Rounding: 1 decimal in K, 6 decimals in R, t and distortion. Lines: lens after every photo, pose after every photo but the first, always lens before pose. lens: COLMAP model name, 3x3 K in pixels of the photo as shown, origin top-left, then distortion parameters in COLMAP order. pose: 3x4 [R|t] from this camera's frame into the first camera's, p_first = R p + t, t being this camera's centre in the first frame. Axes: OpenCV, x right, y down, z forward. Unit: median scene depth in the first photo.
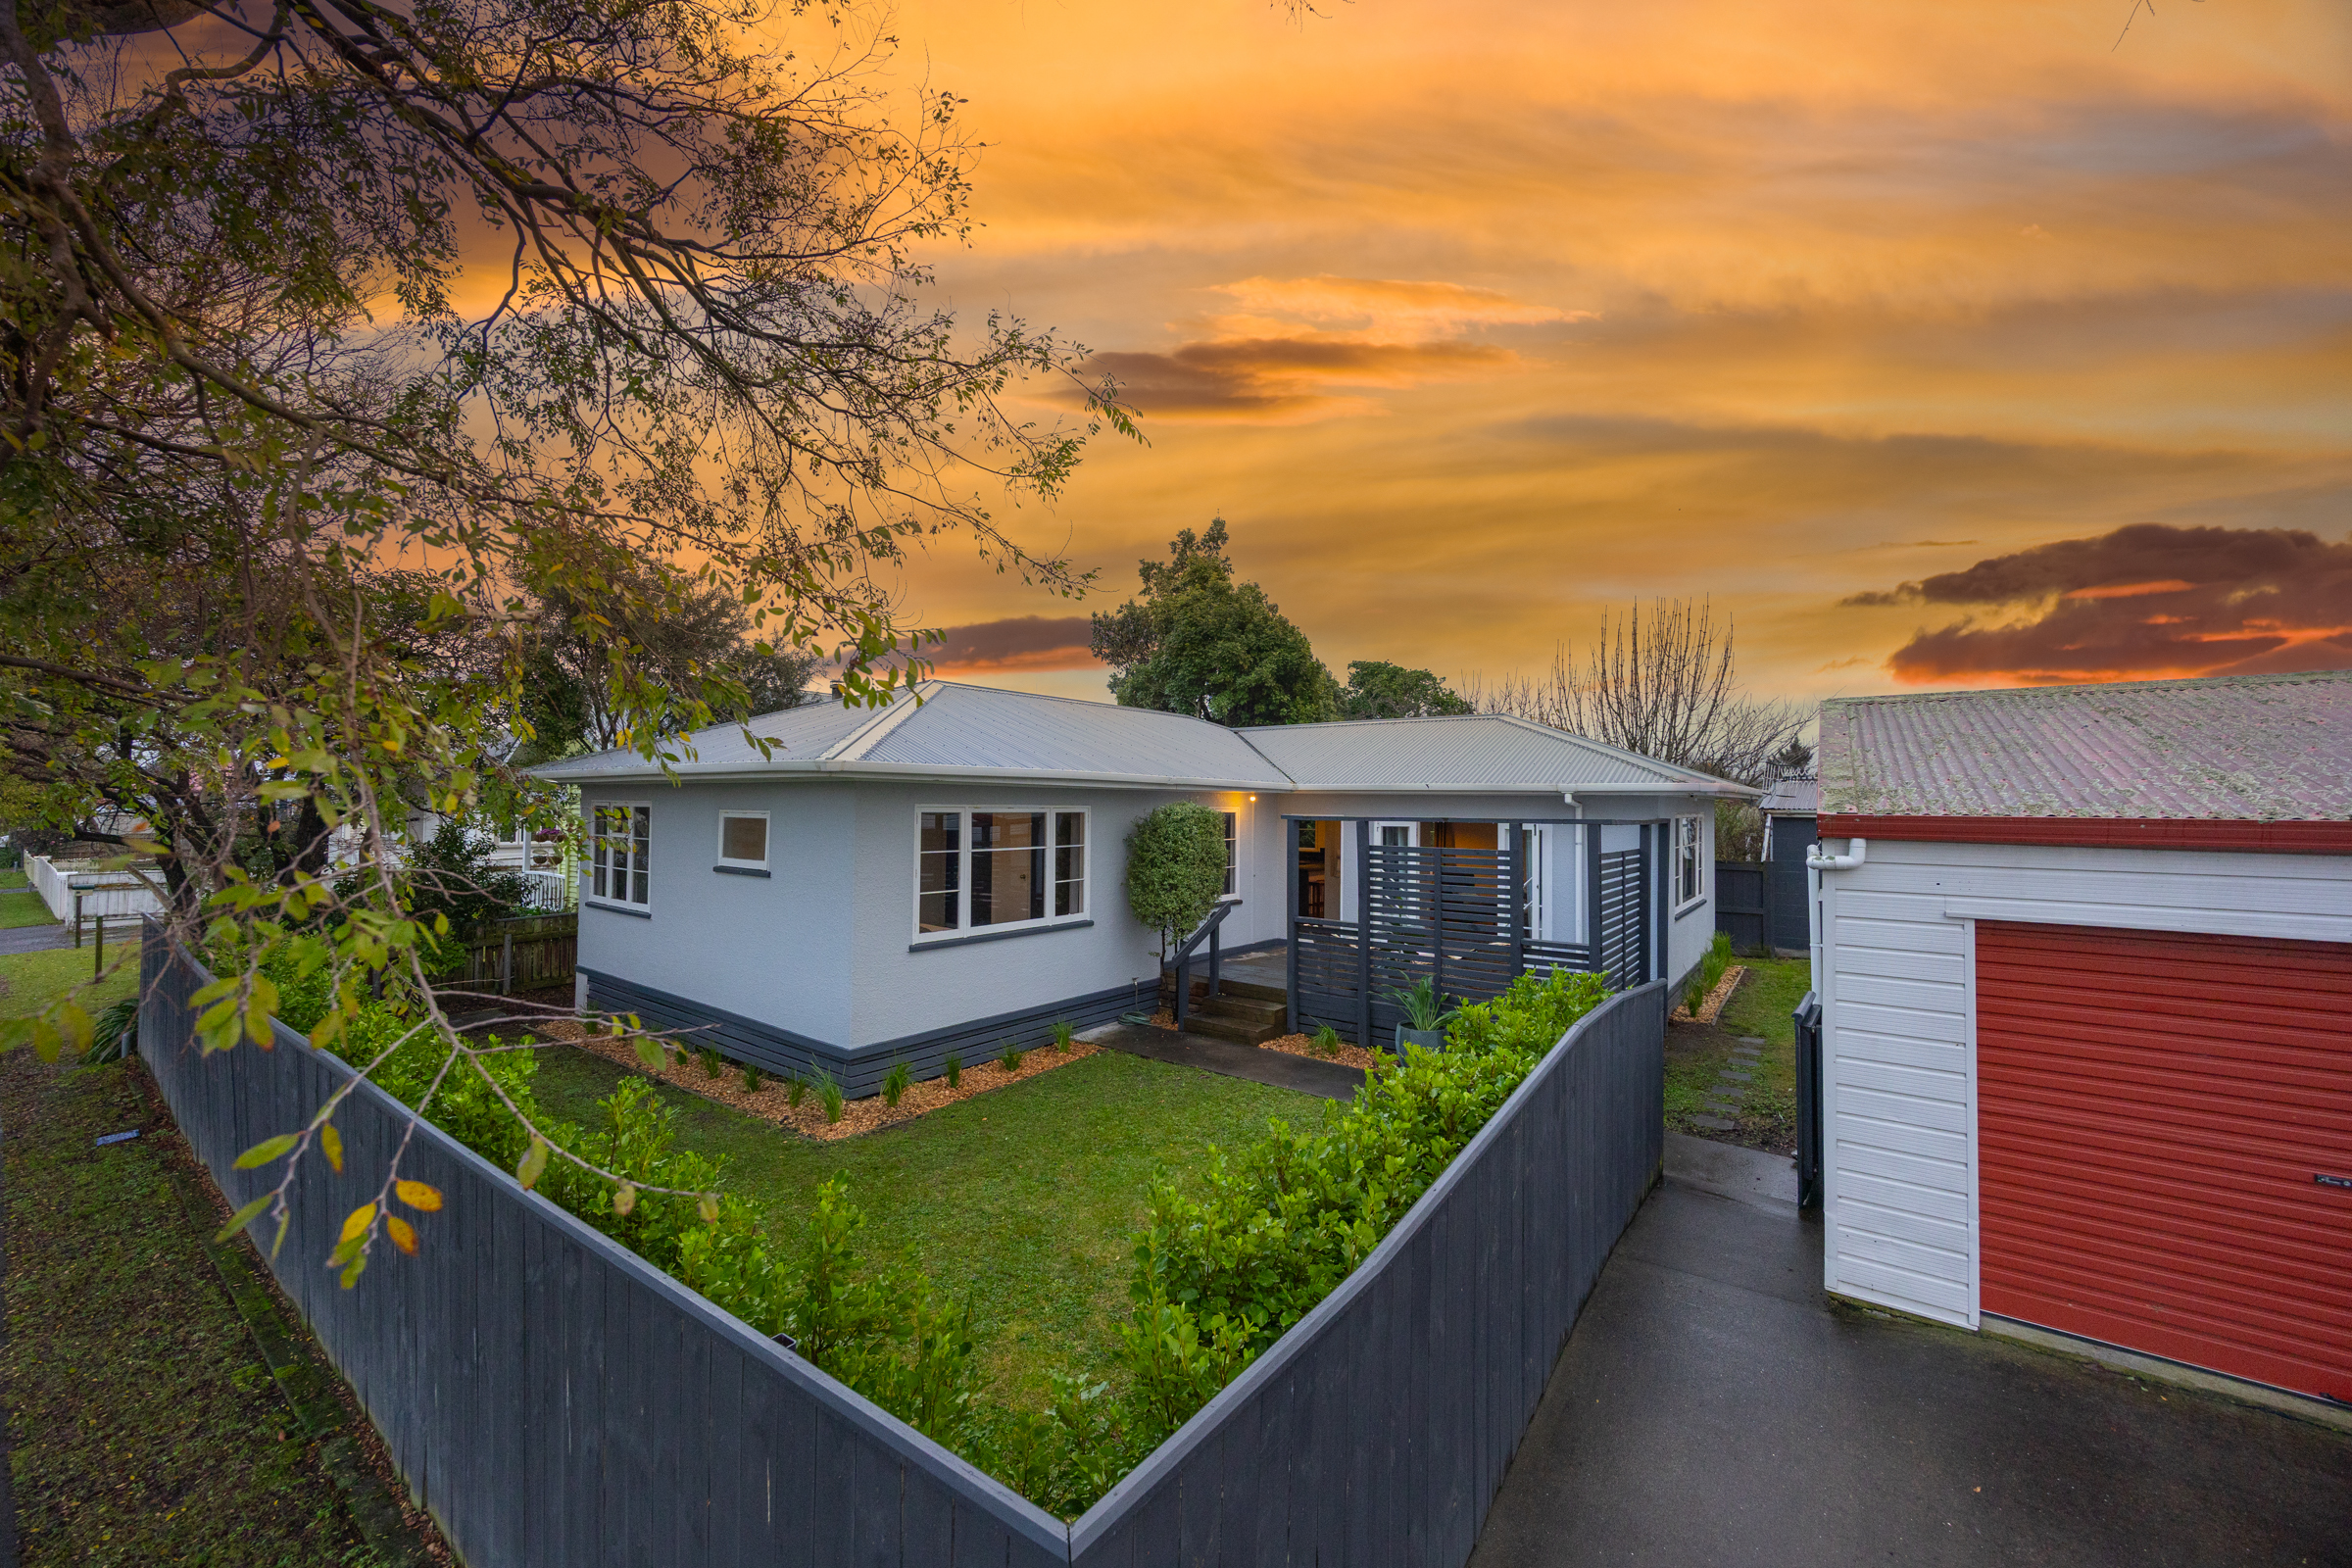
lens RADIAL K [[956.4, 0, 1176.0], [0, 956.4, 784.0], [0, 0, 1]] dist [-0.000201, -0.000049]
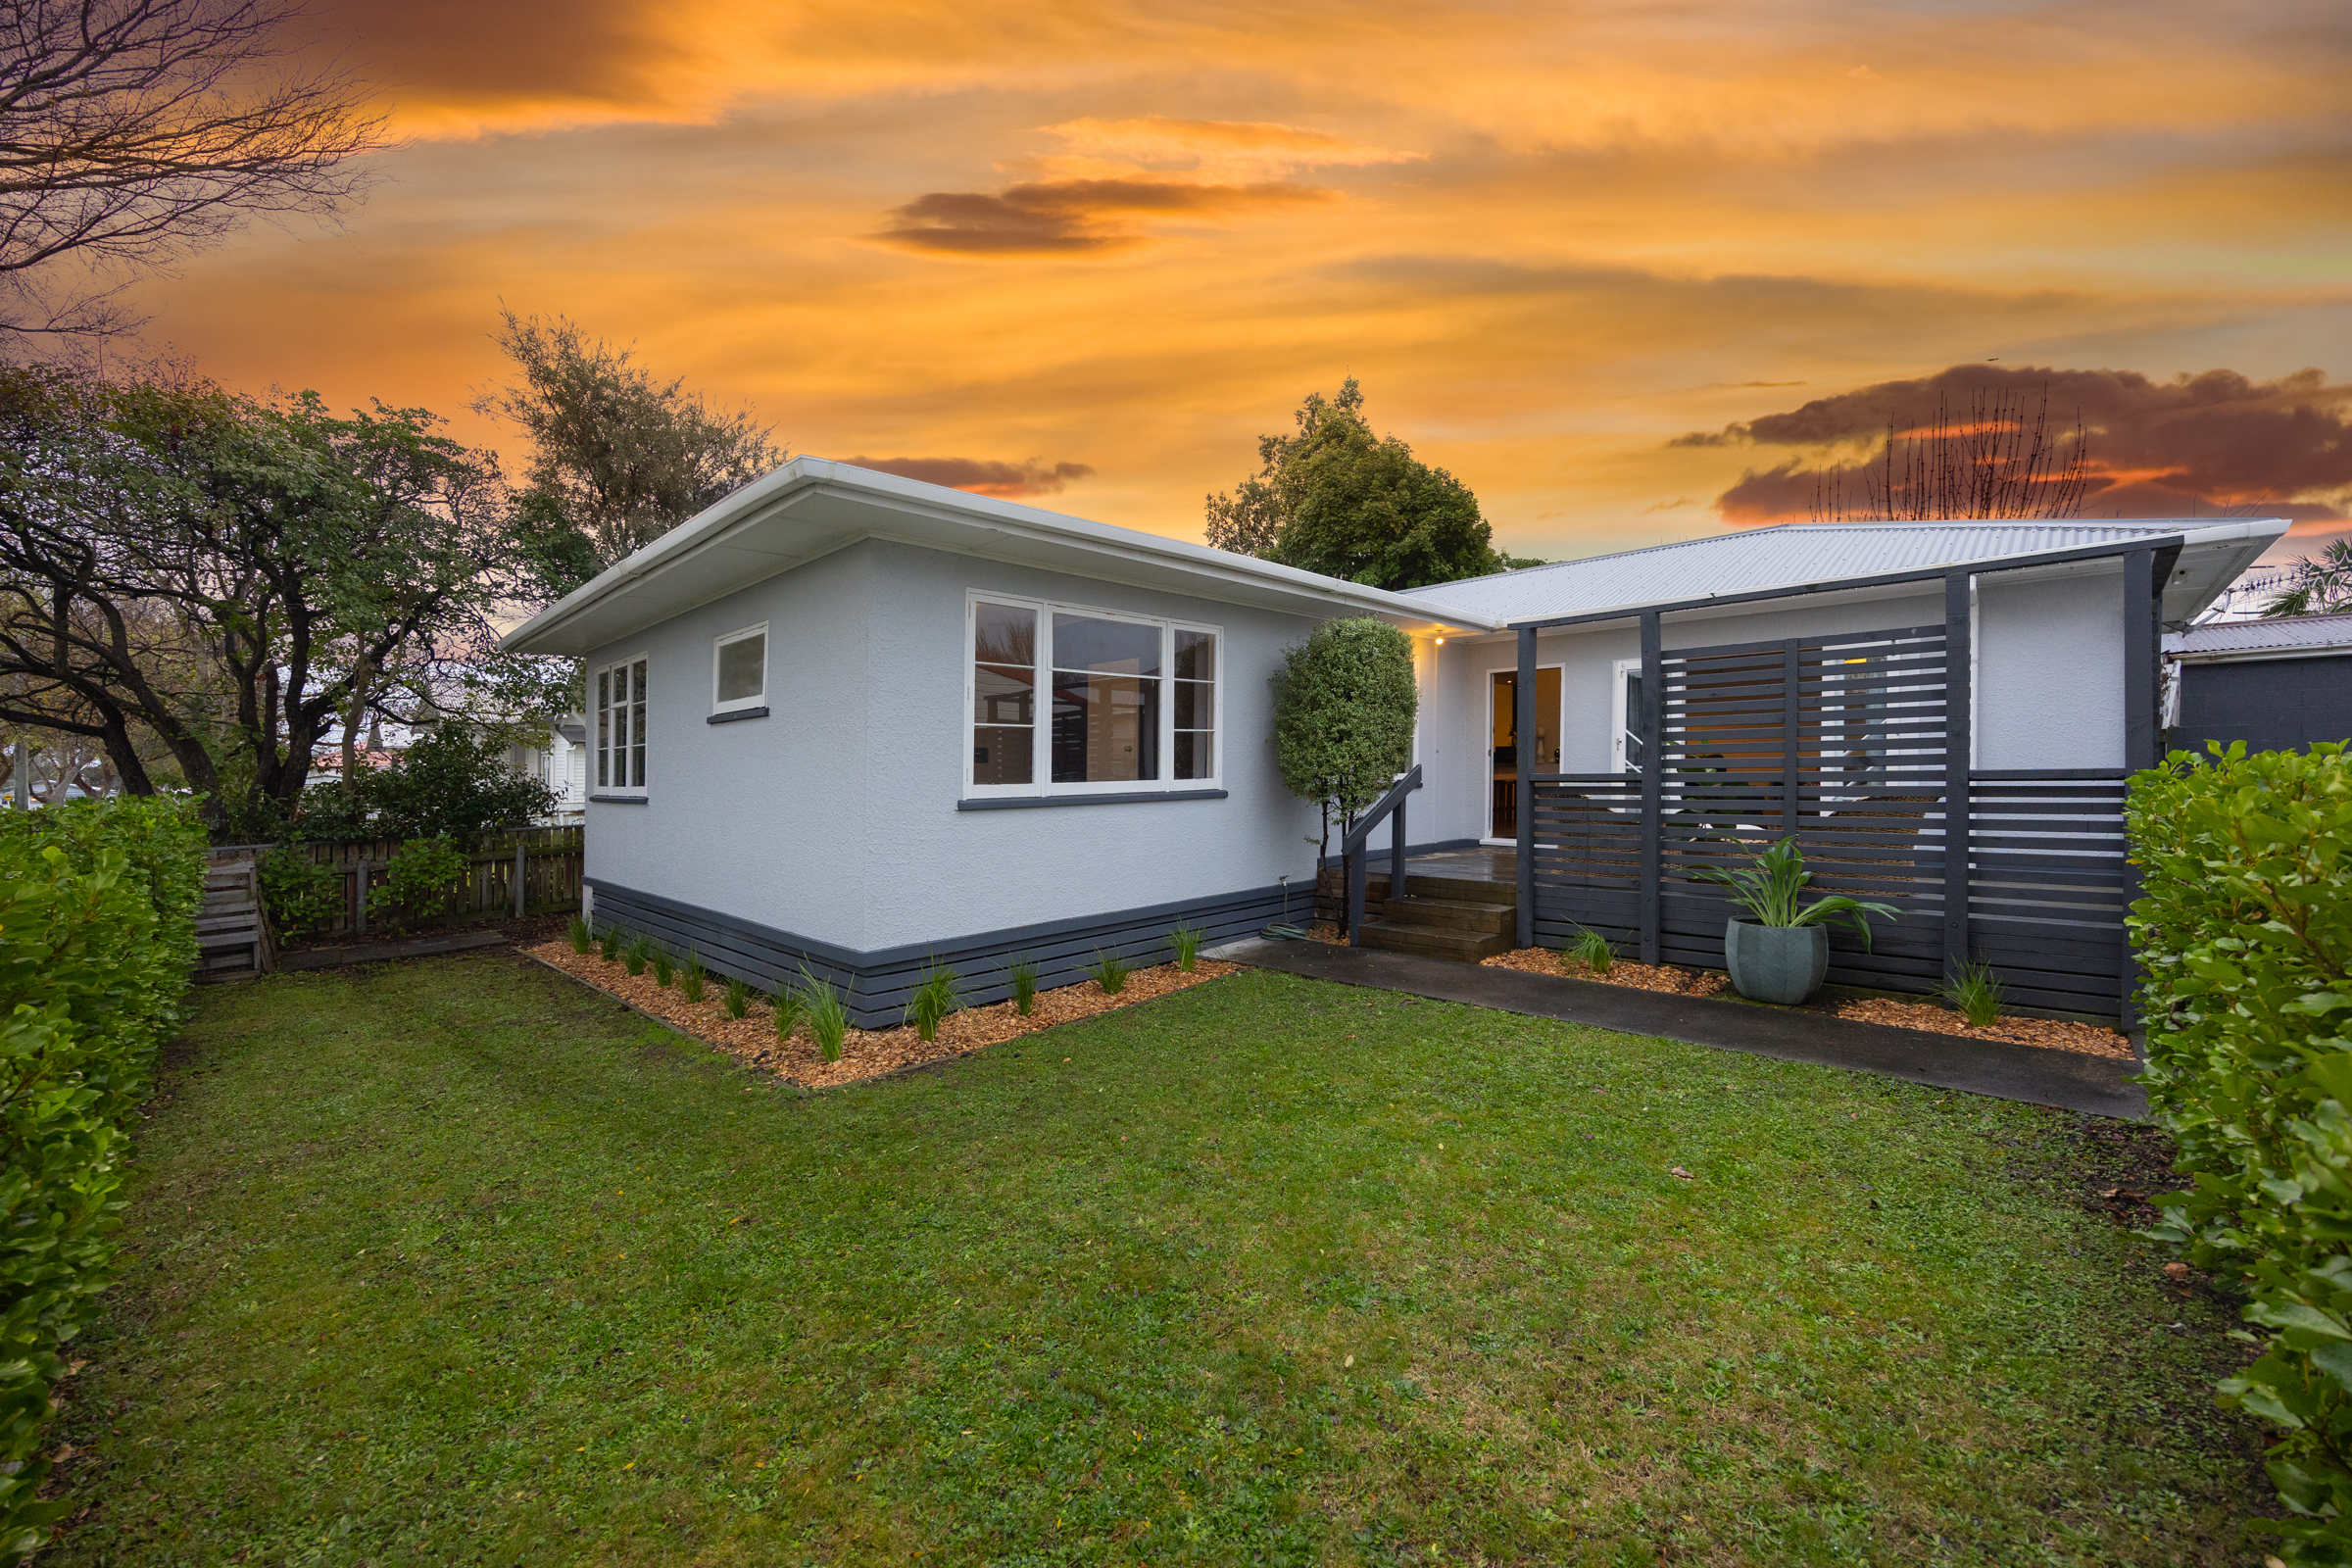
lens RADIAL K [[880.2, 0, 1217.5], [0, 880.2, 788.5], [0, 0, 1]] dist [-0.000440, -0.000003]
pose [[0.998364, -0.000970, -0.057174, -0.061904], [0.001260, 0.999987, 0.005029, 0.152284], [0.057168, -0.005092, 0.998352, 0.386985]]
